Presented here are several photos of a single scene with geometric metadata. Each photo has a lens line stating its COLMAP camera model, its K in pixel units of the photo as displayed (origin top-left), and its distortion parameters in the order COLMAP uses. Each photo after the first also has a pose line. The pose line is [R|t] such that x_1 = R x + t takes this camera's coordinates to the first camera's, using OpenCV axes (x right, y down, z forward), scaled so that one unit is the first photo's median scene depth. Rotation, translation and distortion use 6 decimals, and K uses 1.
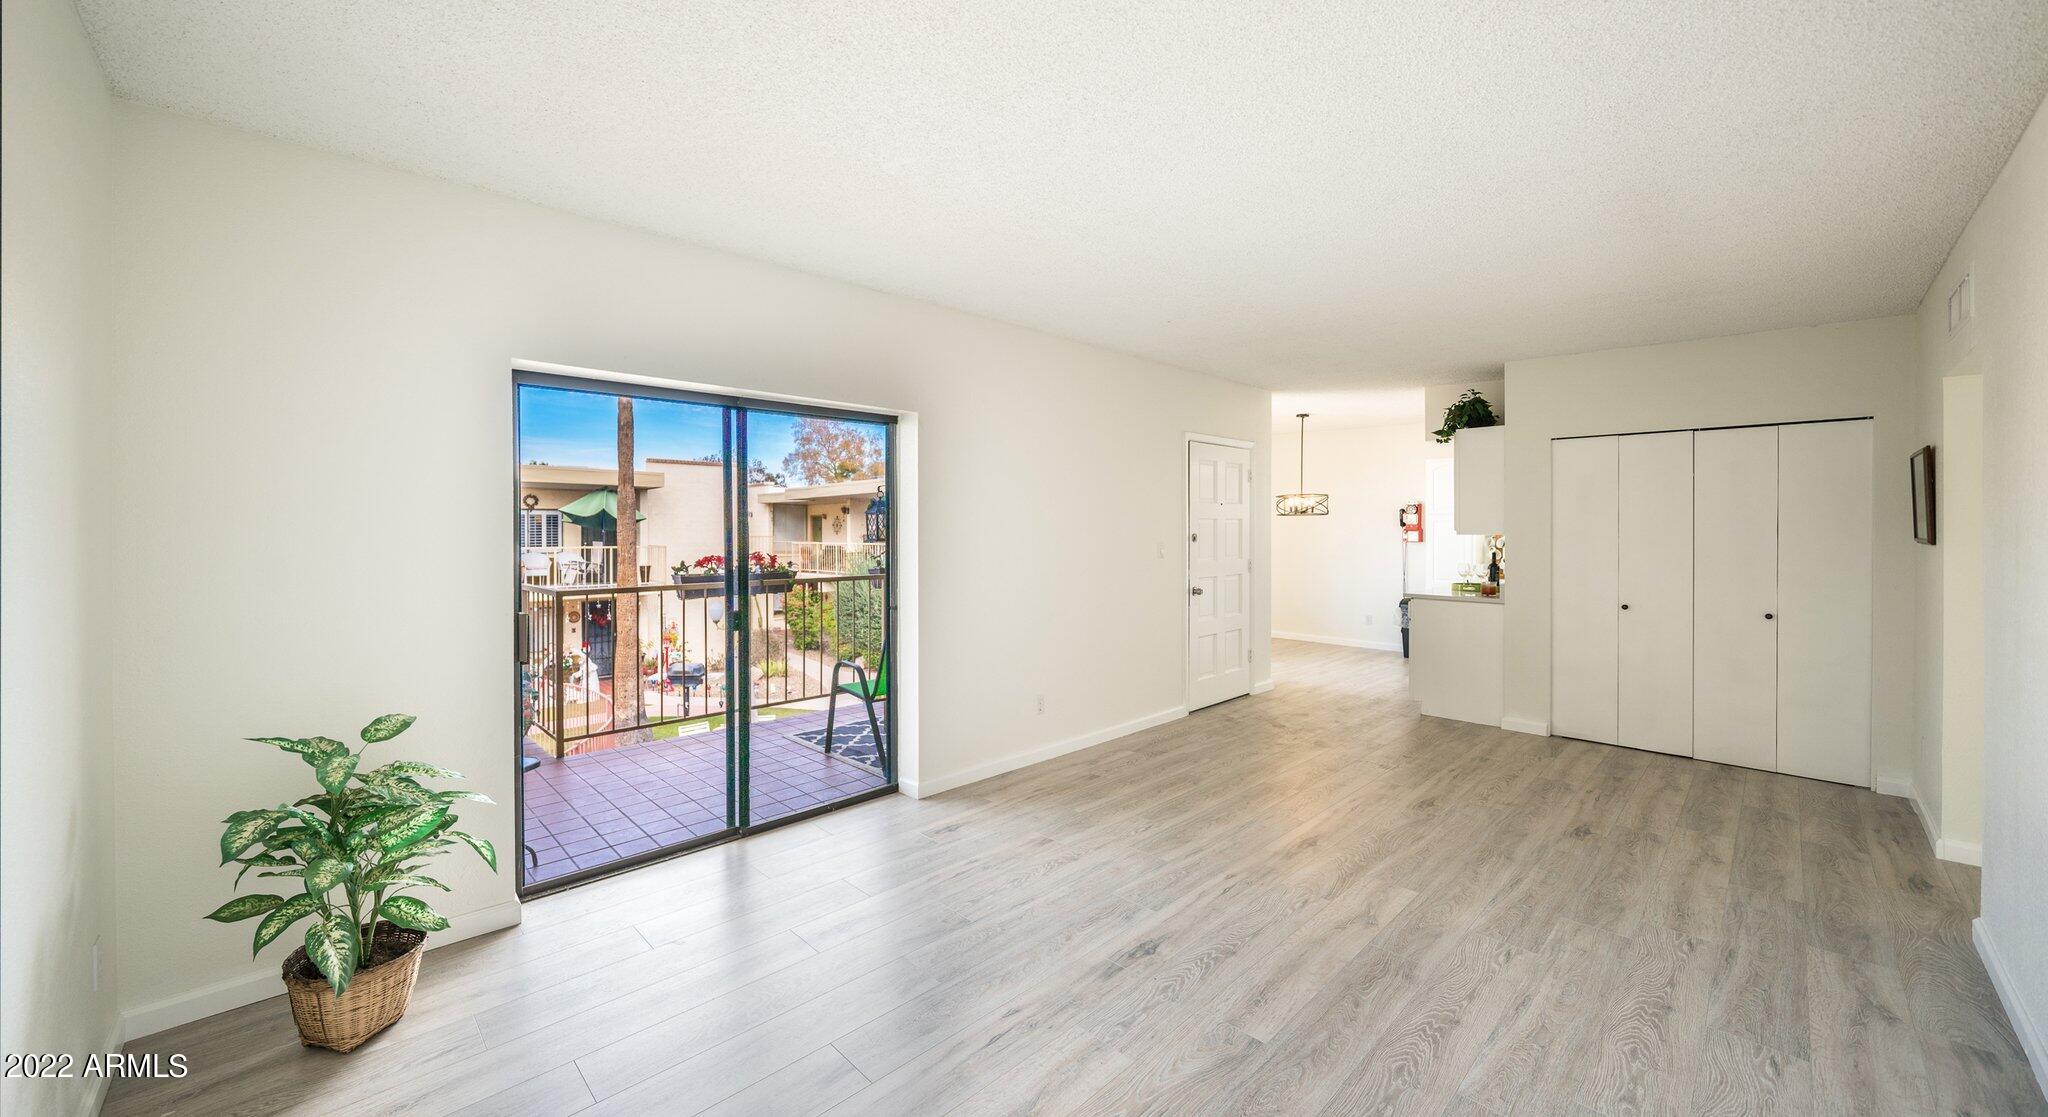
lens RADIAL K [[750.7, 0, 1010.0], [0, 750.7, 520.8], [0, 0, 1]] dist [-0.000973, 0.000000]
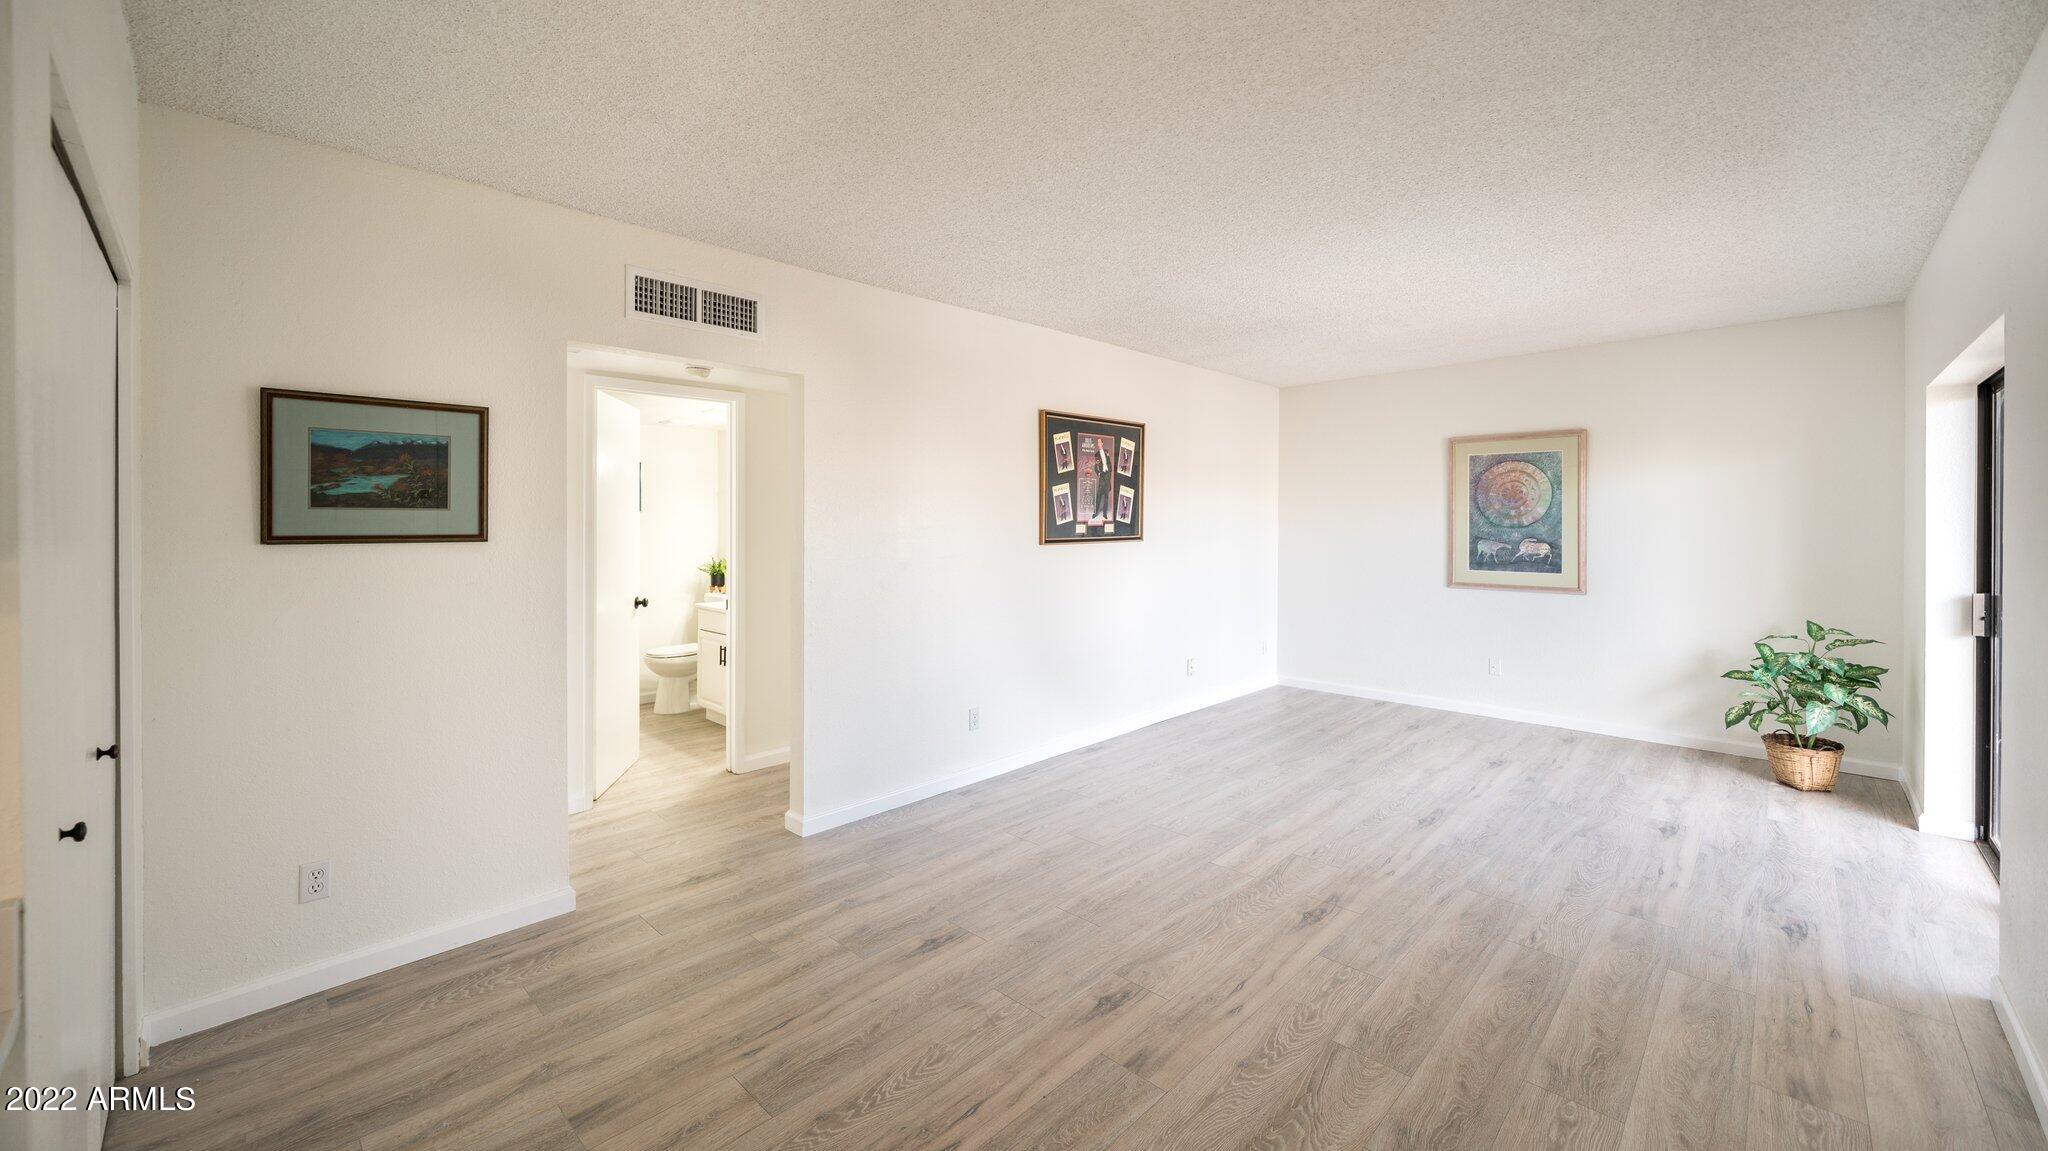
lens RADIAL K [[793.4, 0, 1021.6], [0, 793.4, 525.9], [0, 0, 1]] dist [-0.000764, 0.000004]
pose [[-0.999482, -0.001347, -0.032157, 0.712907], [-0.001305, 0.999998, -0.001337, 0.016890], [0.032158, -0.001295, -0.999482, 1.778864]]
